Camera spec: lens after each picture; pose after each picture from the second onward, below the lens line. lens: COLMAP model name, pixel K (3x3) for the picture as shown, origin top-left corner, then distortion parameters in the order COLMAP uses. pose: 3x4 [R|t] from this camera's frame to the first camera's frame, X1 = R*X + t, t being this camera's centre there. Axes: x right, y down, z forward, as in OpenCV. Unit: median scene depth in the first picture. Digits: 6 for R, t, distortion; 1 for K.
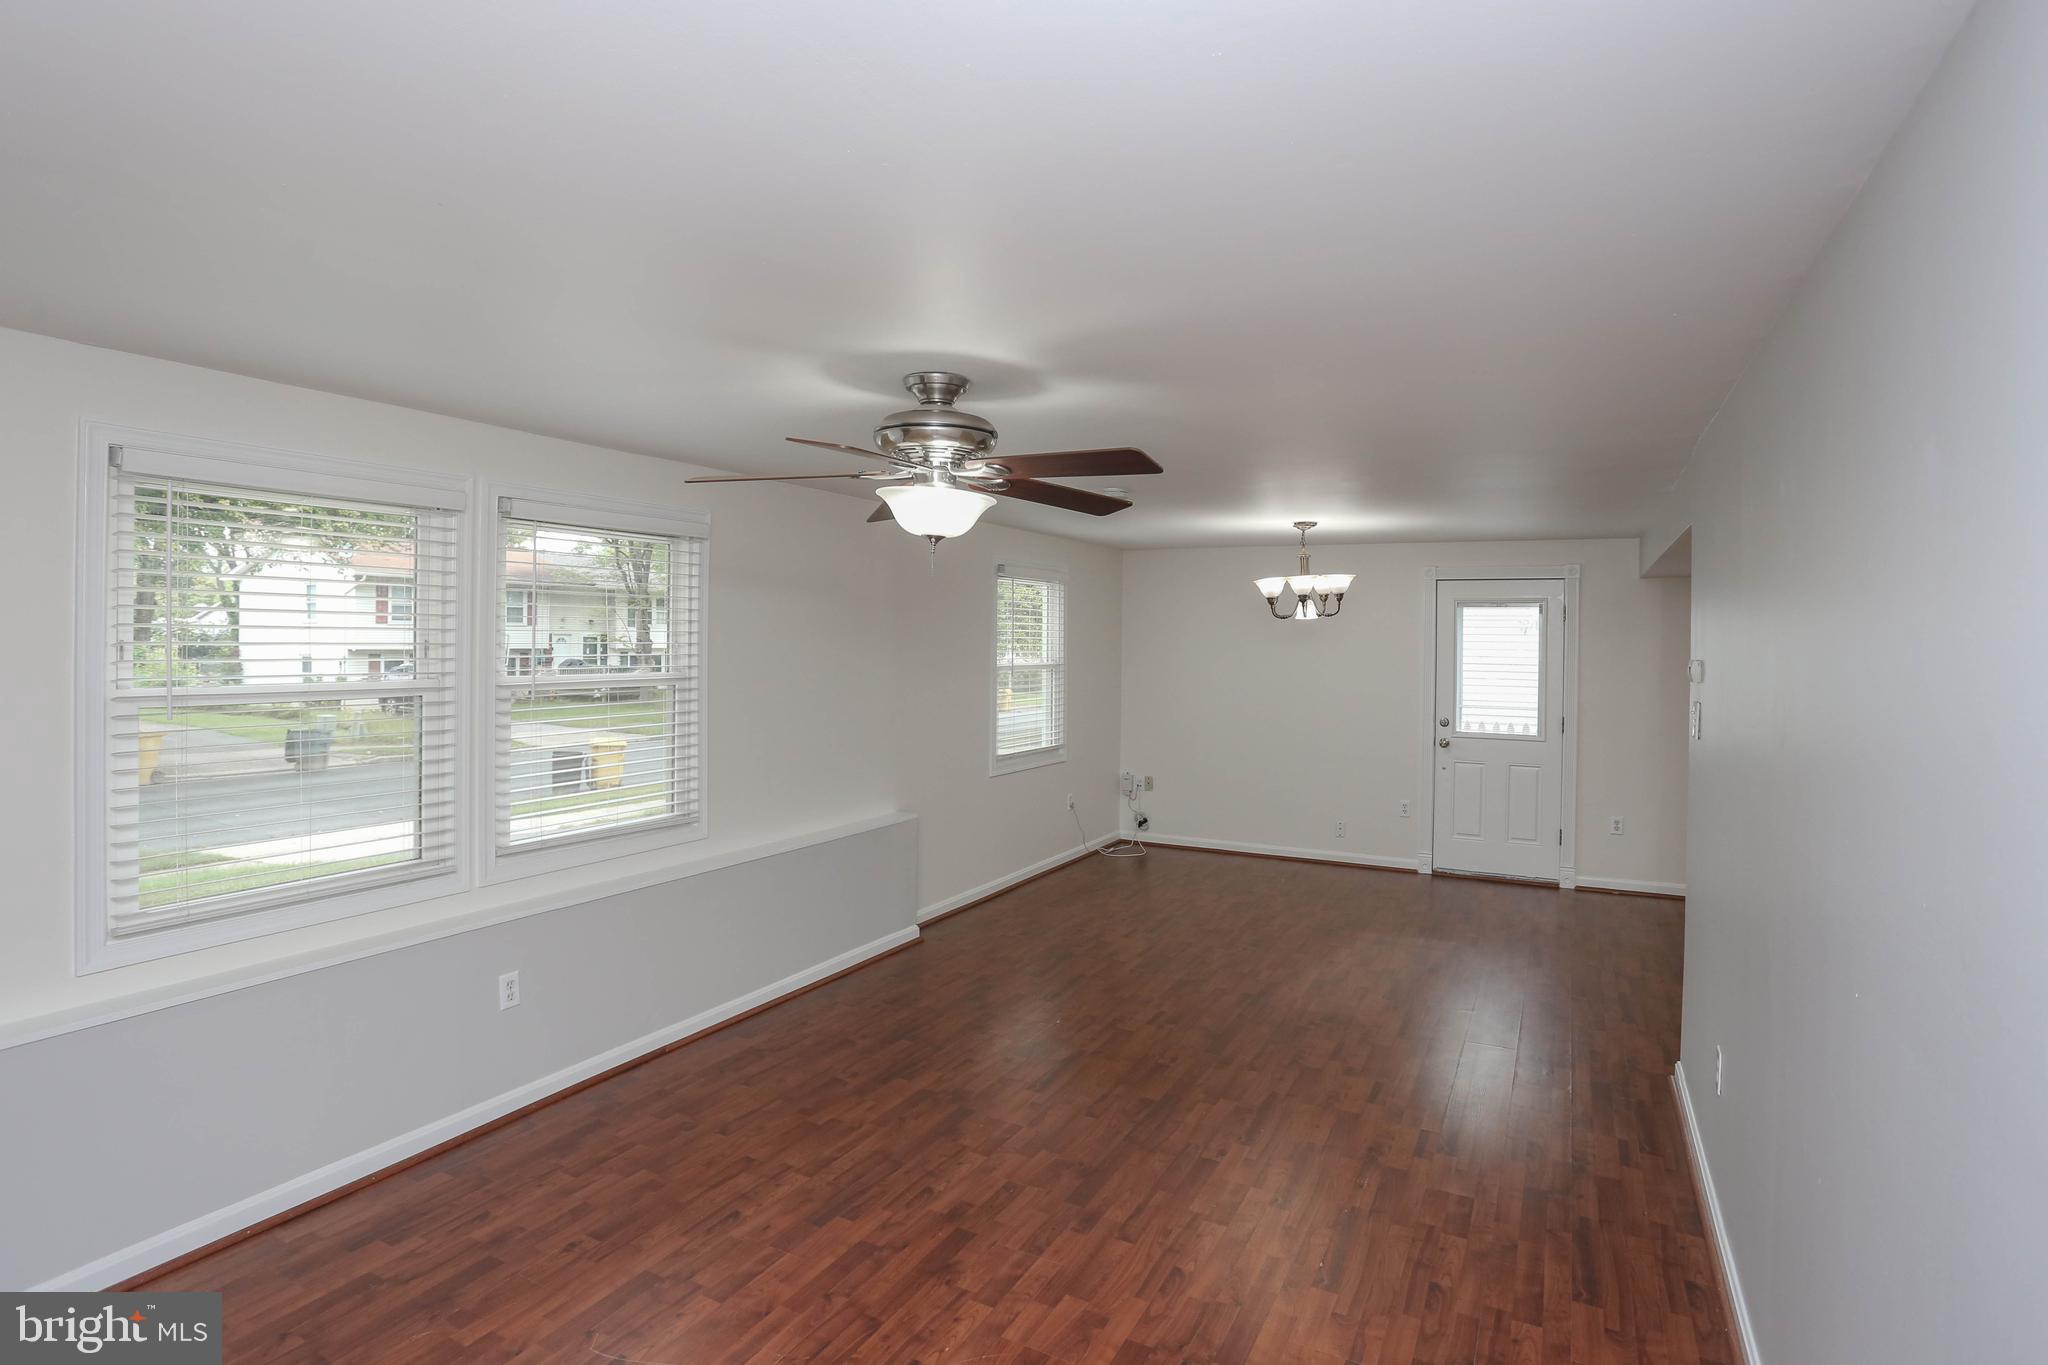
lens RADIAL K [[1023.2, 0, 1026.6], [0, 1023.2, 662.3], [0, 0, 1]] dist [-0.053515, 0.001190]
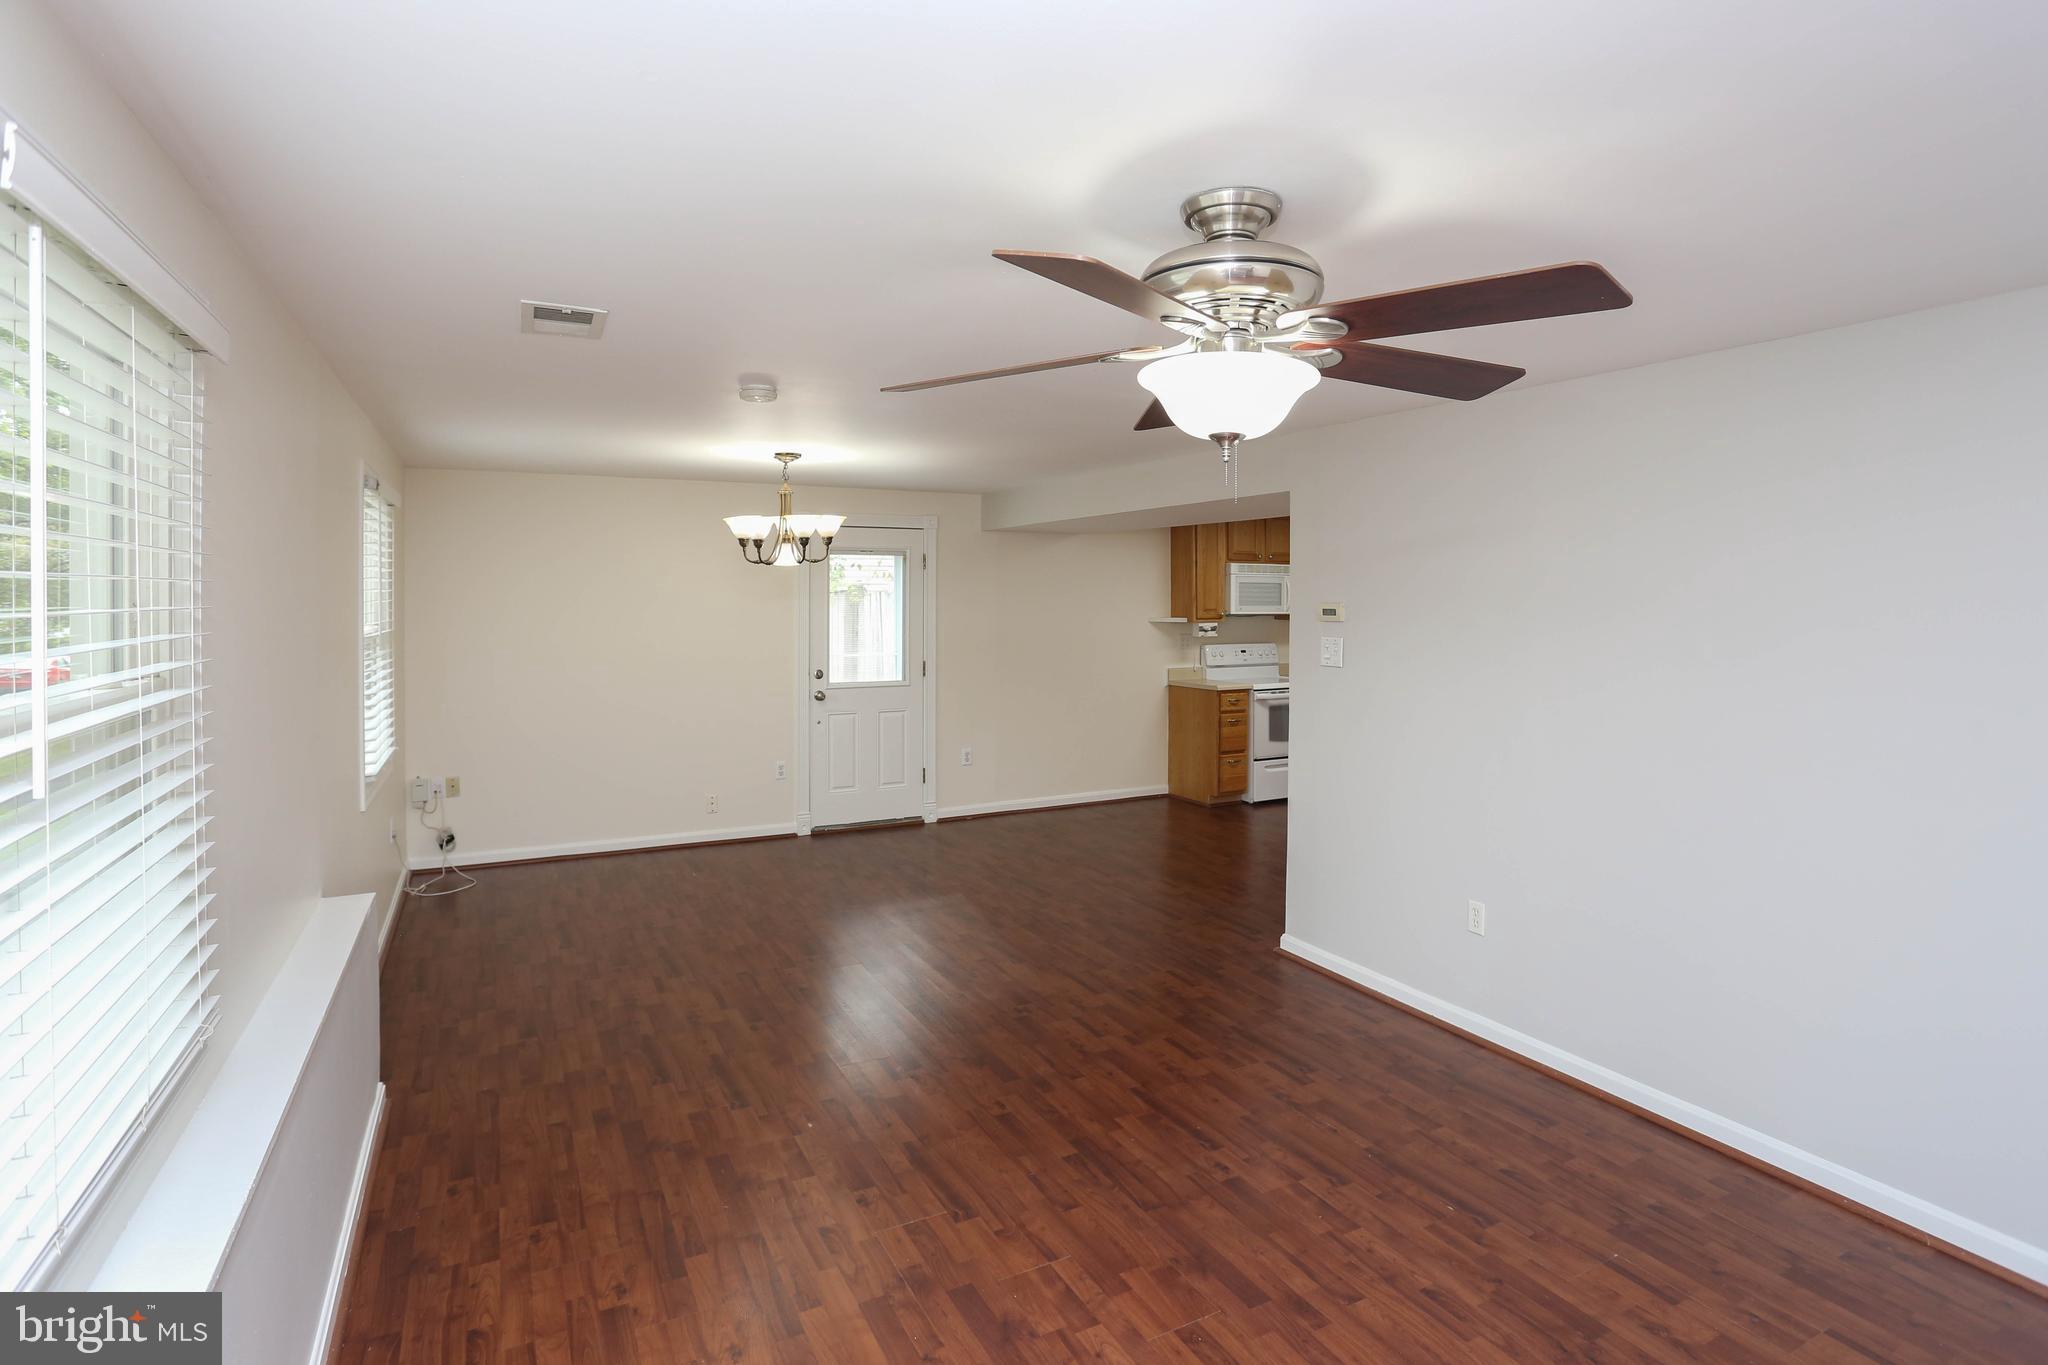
lens RADIAL K [[1038.5, 0, 1011.4], [0, 1038.5, 591.1], [0, 0, 1]] dist [-0.052270, 0.001096]
pose [[0.574257, -0.007302, 0.818642, -0.422881], [0.025317, 0.999640, -0.008843, -0.009397], [-0.818283, 0.025804, 0.574236, 0.415836]]
